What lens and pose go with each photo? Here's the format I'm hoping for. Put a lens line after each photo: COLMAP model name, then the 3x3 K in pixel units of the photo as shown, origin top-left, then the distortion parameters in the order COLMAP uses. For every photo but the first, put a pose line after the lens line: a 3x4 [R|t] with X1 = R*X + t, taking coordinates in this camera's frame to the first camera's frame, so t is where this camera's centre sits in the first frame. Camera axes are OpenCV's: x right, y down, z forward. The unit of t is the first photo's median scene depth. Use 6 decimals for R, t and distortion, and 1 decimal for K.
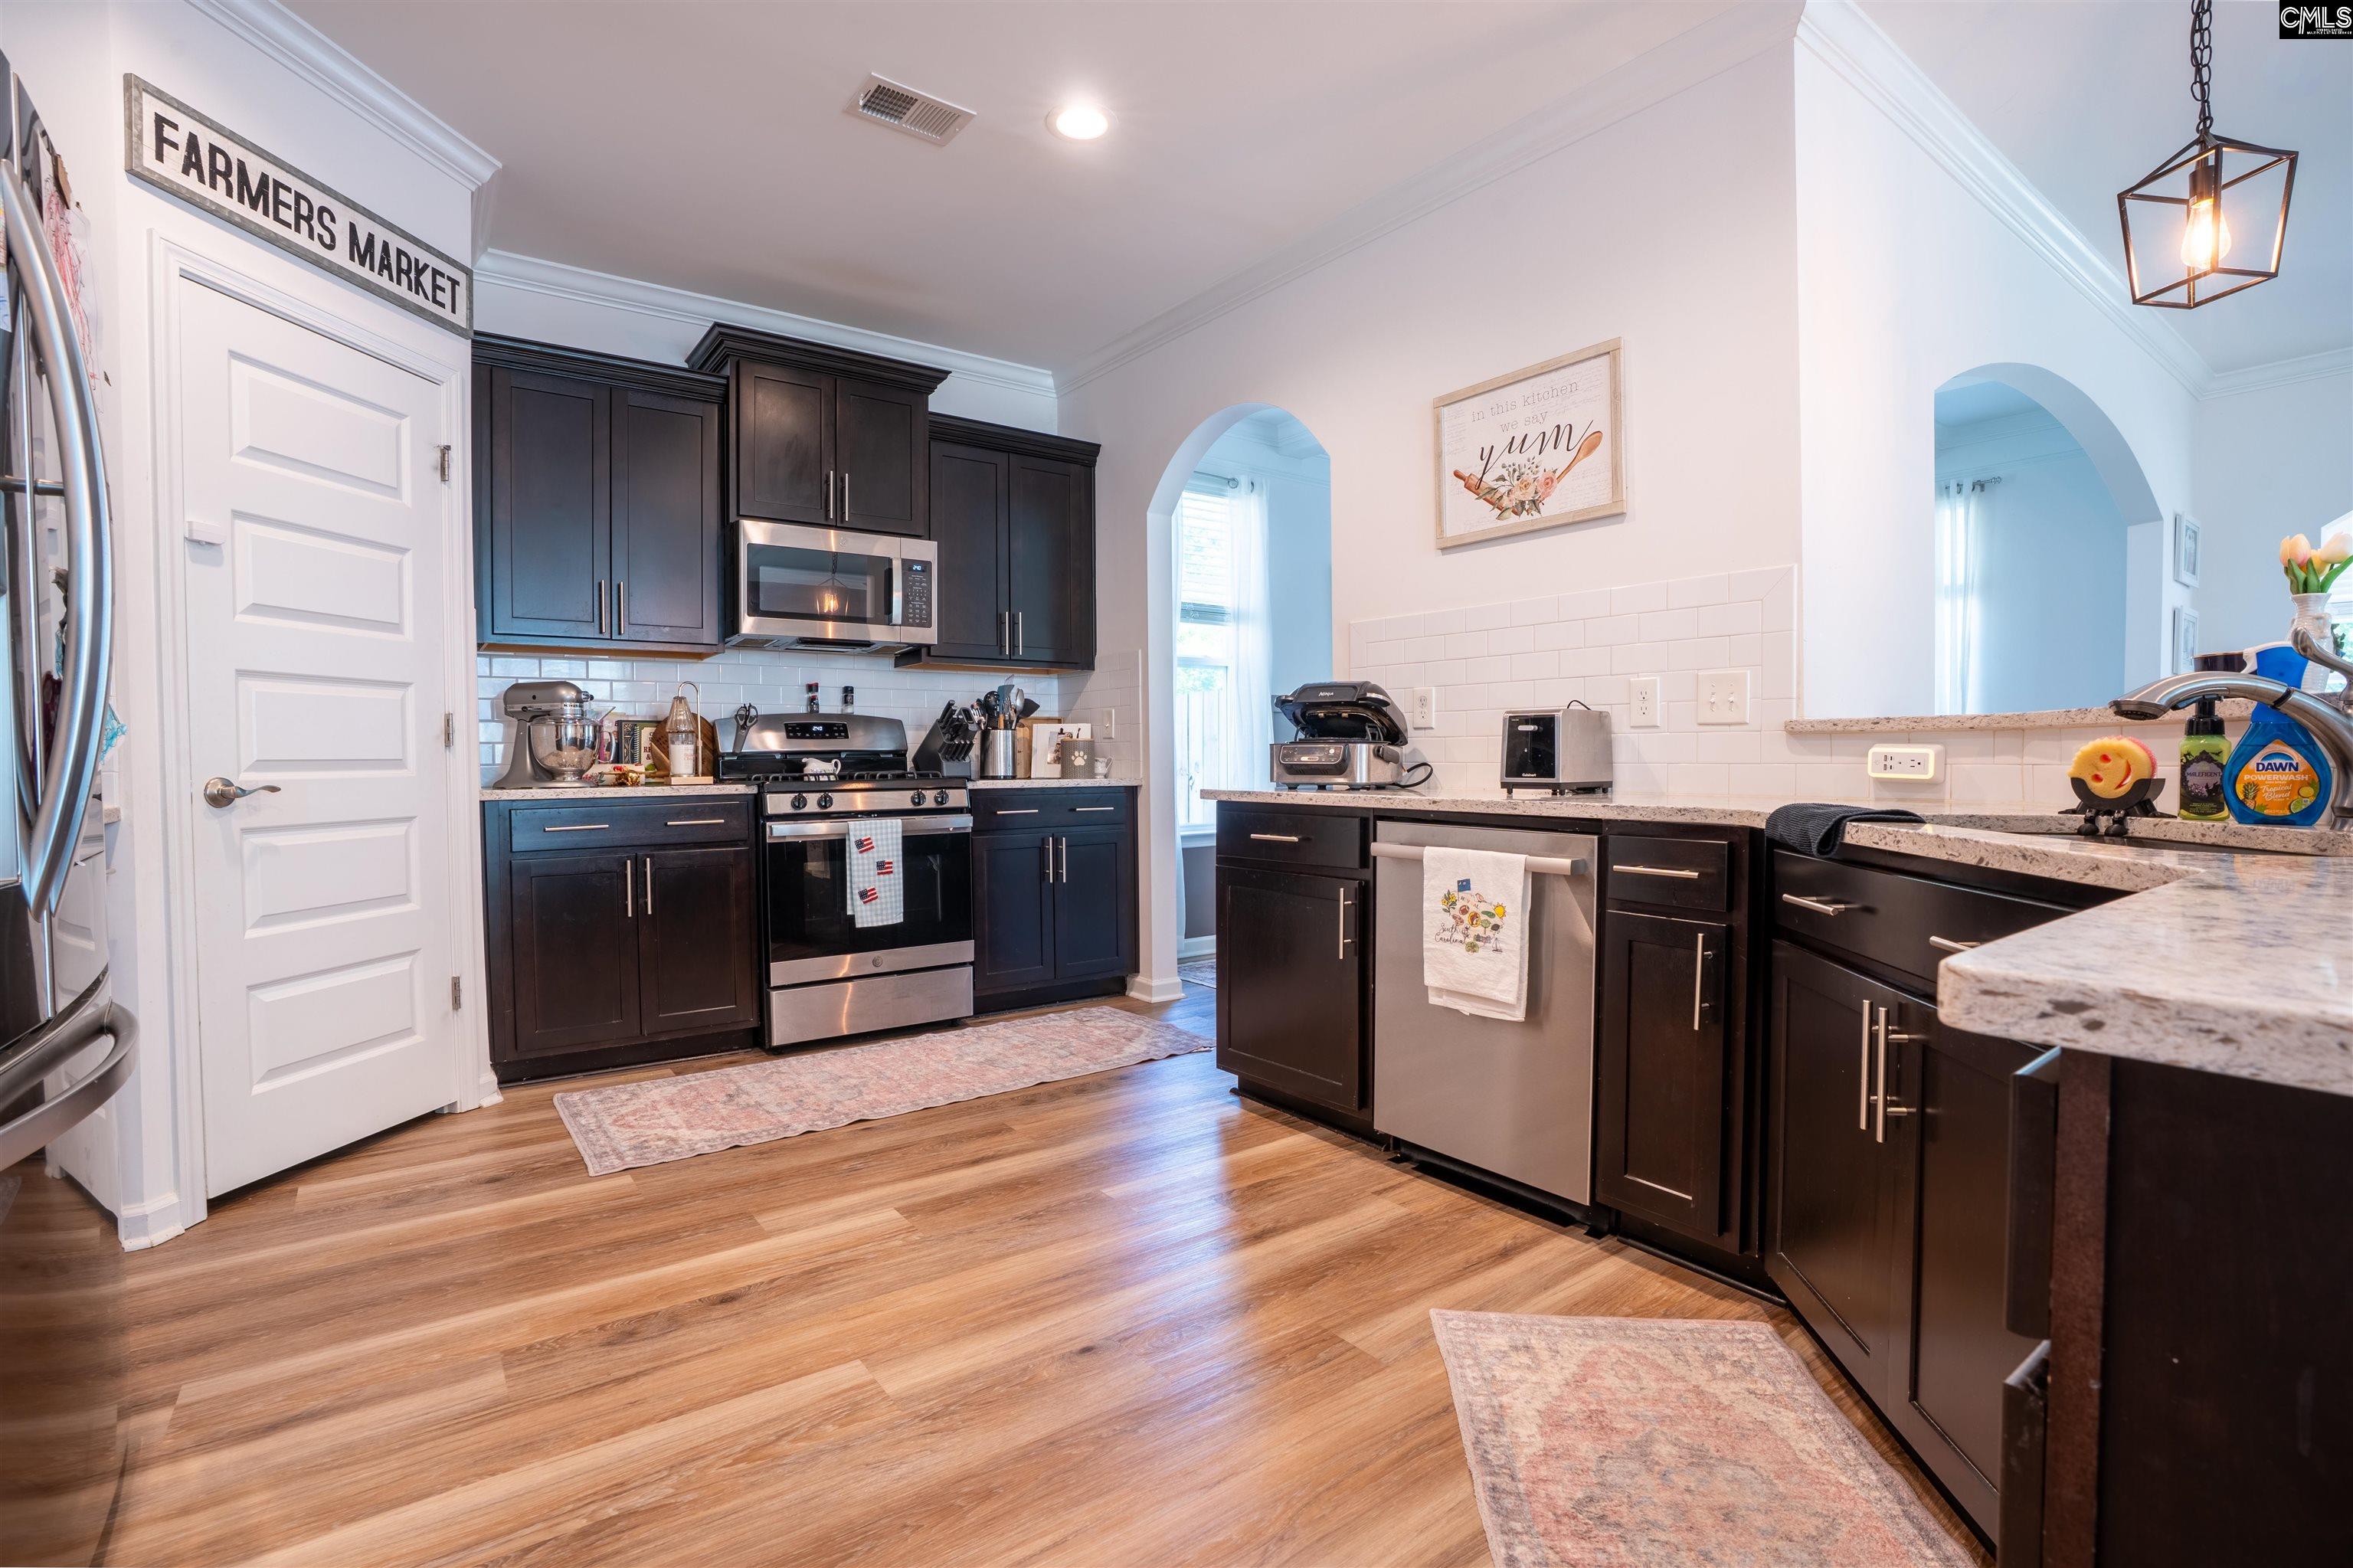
lens RADIAL K [[1120.5, 0, 1163.2], [0, 1120.5, 786.9], [0, 0, 1]] dist [-0.072374, 0.029917]
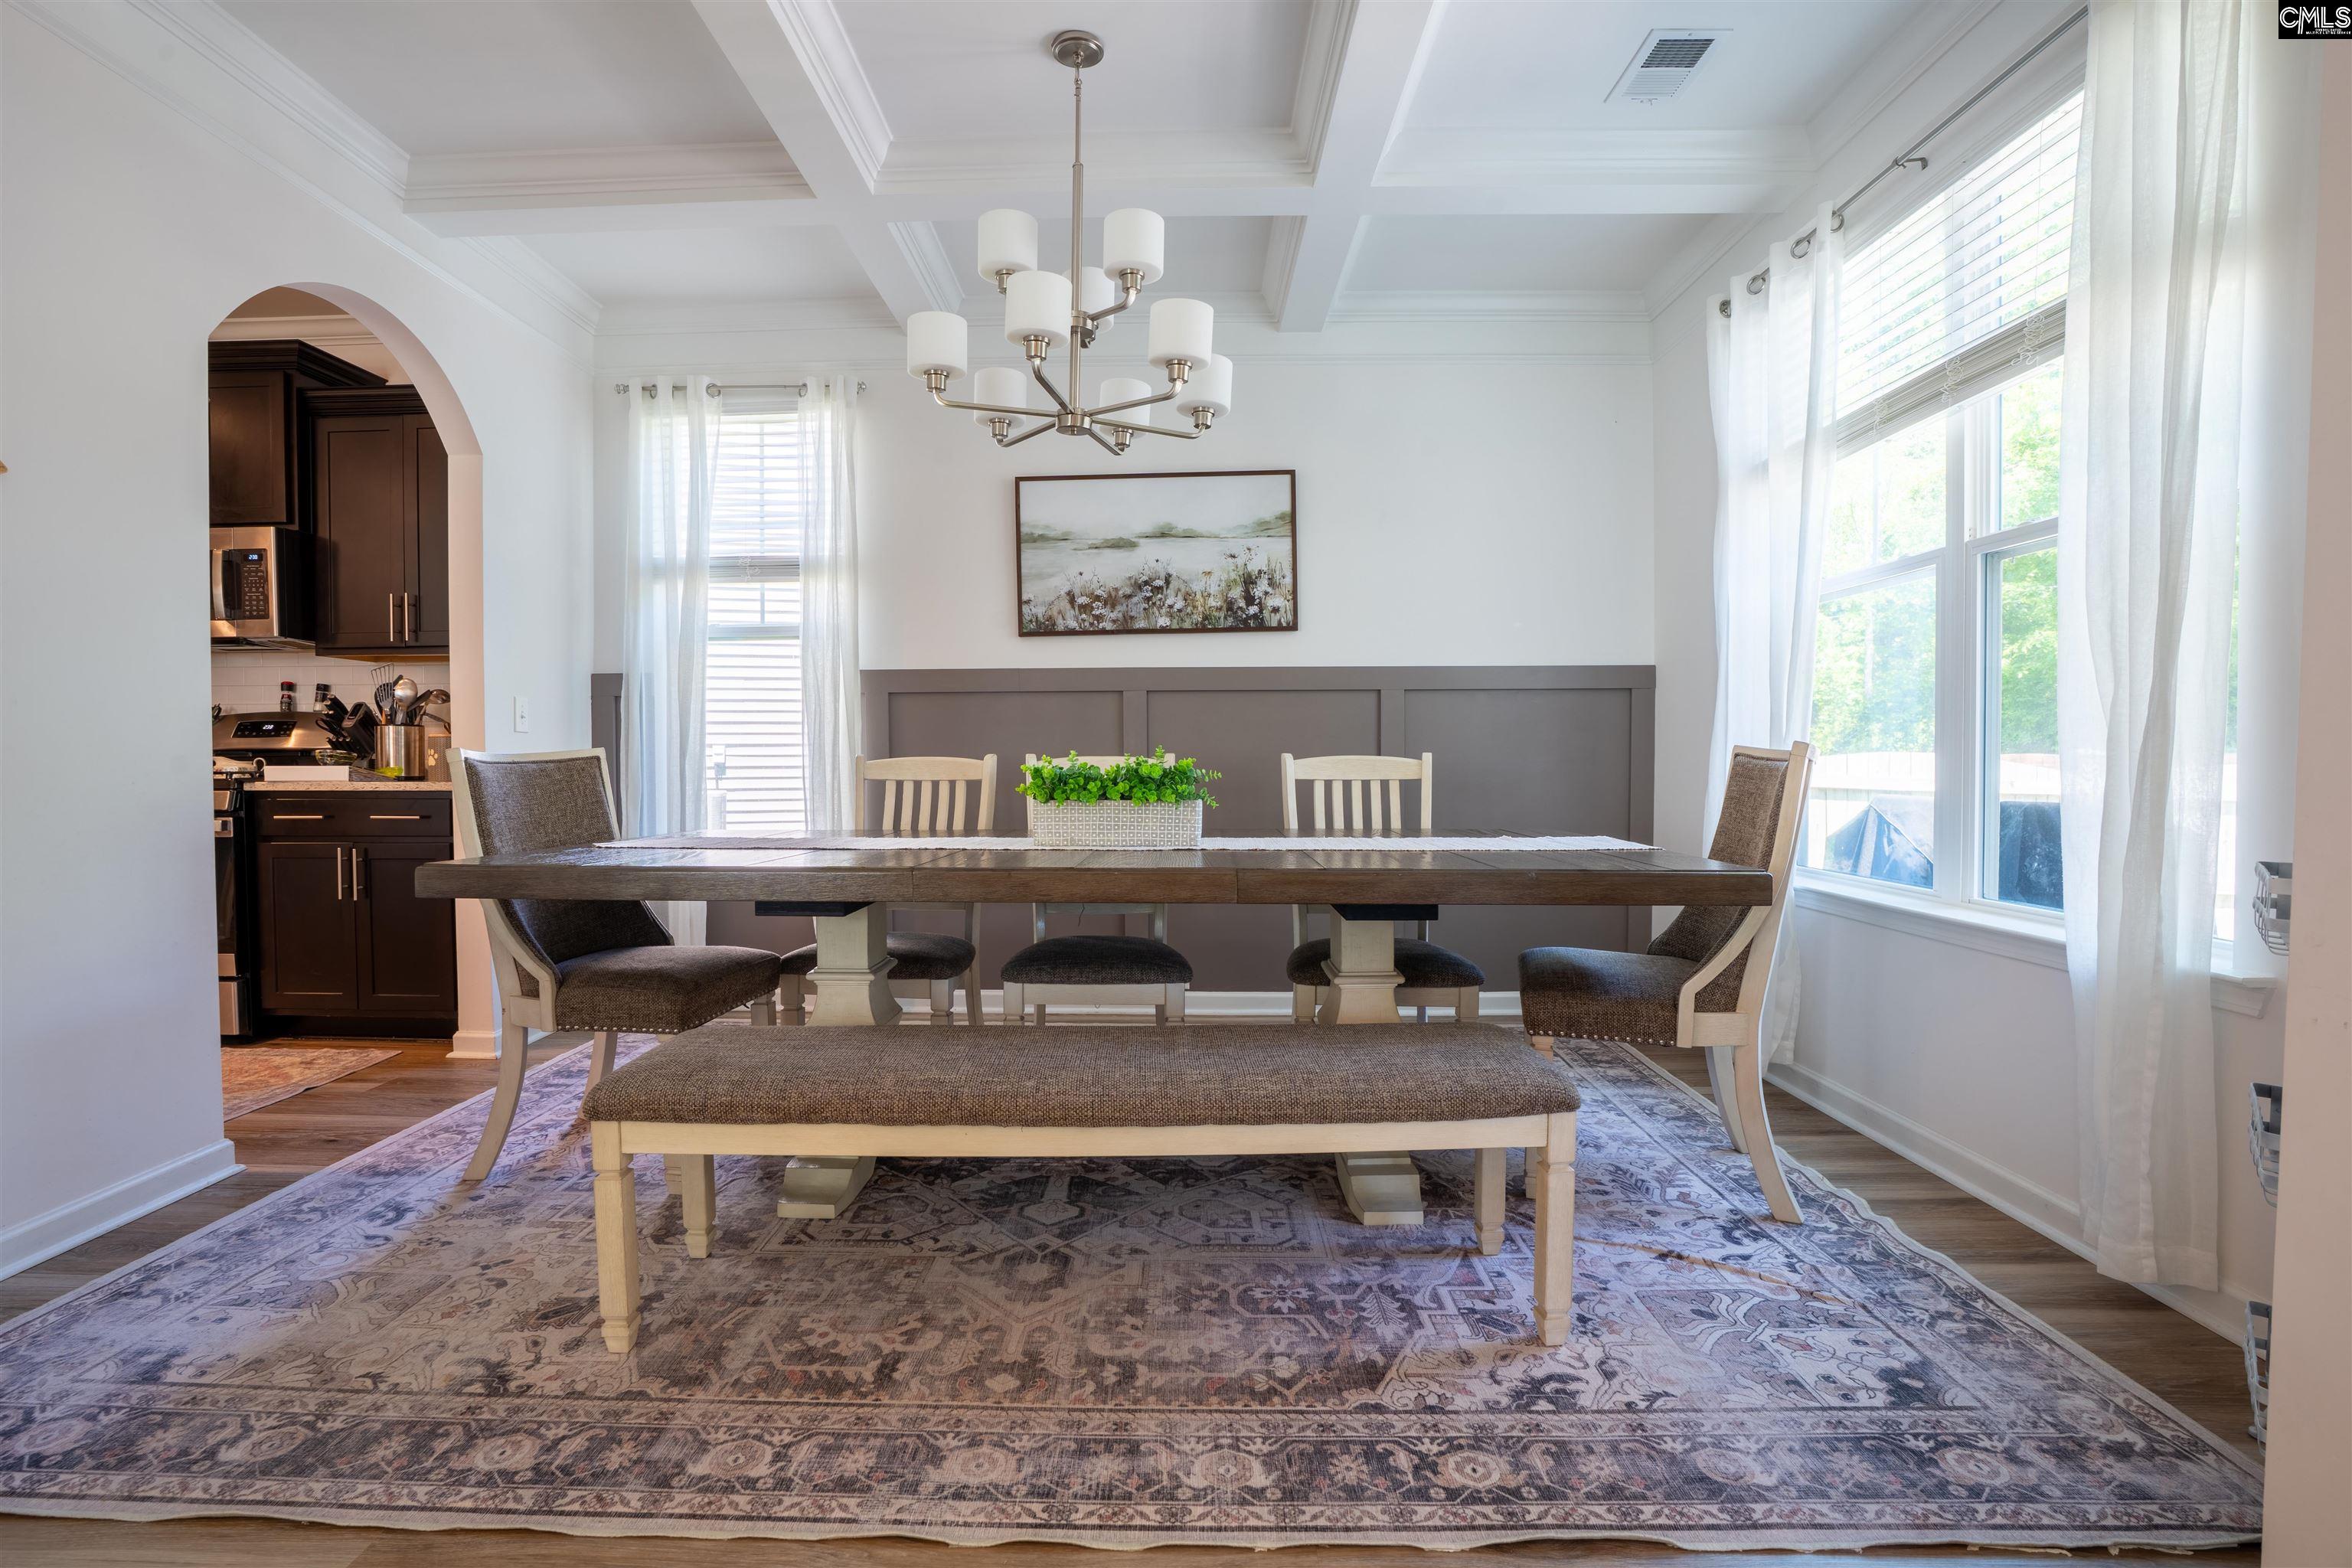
lens RADIAL K [[1087.3, 0, 1158.1], [0, 1087.3, 777.6], [0, 0, 1]] dist [-0.063674, 0.027058]
pose [[0.787344, 0.014411, -0.616346, 0.863126], [-0.012123, 0.999895, 0.007892, -0.022612], [0.616395, 0.001258, 0.787436, 0.703985]]
